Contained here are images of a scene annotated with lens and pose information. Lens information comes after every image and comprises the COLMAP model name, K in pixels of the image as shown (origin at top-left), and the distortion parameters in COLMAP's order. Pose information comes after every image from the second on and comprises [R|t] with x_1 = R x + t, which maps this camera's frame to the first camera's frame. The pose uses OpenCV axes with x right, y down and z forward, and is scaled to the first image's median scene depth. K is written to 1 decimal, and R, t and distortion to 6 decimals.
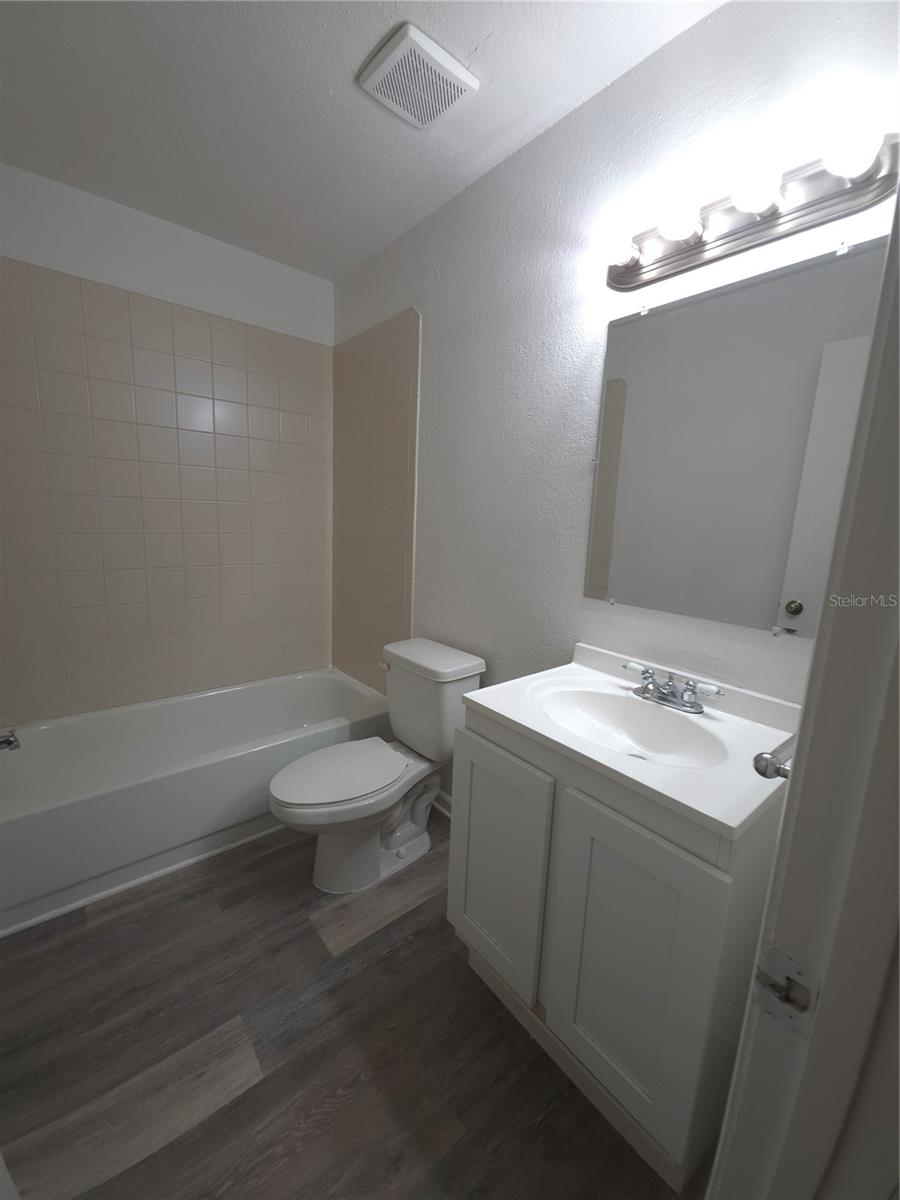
lens RADIAL K [[478.5, 0, 442.4], [0, 478.5, 594.8], [0, 0, 1]] dist [0.016344, -0.009417]
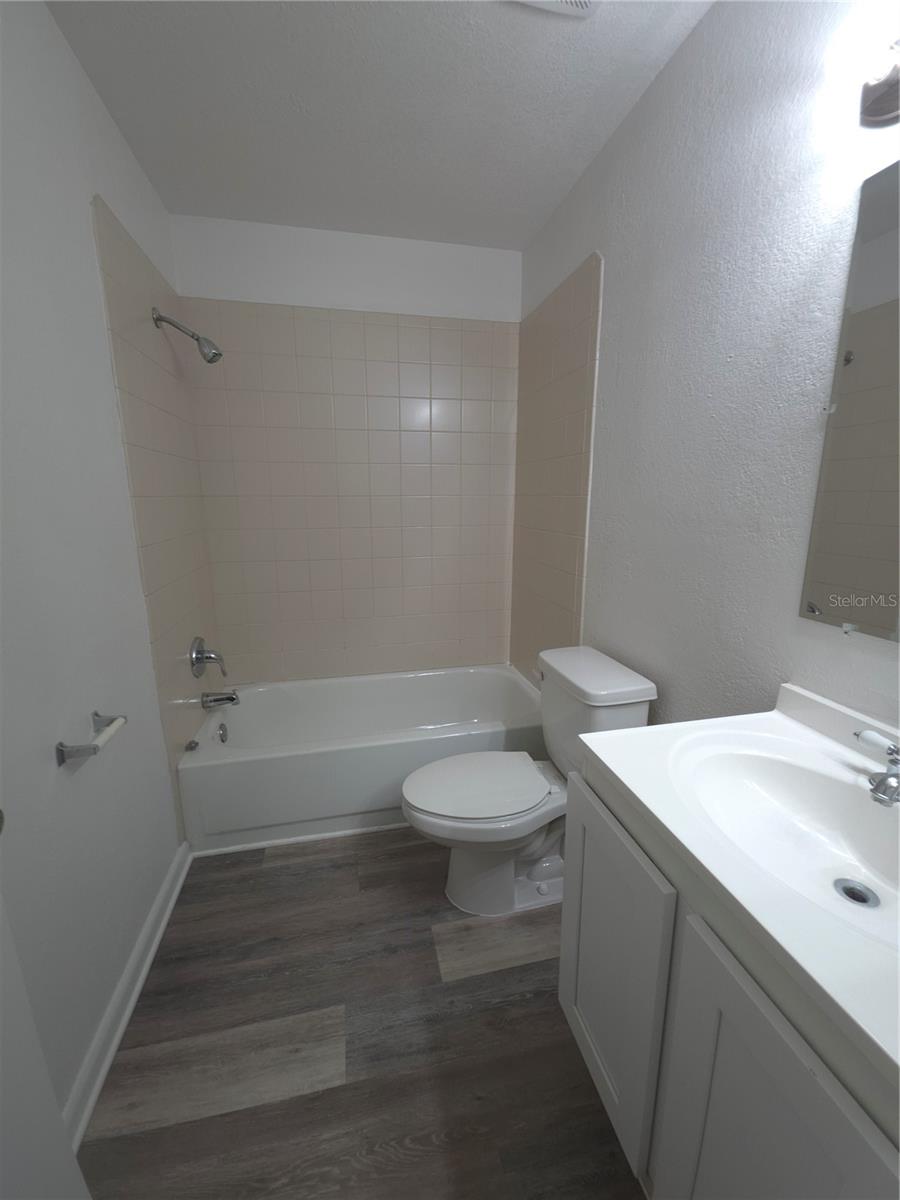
lens RADIAL K [[478.5, 0, 442.4], [0, 478.5, 594.8], [0, 0, 1]] dist [0.016344, -0.009417]
pose [[0.888157, 0.050114, -0.456799, 0.152613], [-0.038336, 0.998651, 0.035023, -0.029693], [0.457938, -0.013594, 0.888880, 0.167434]]
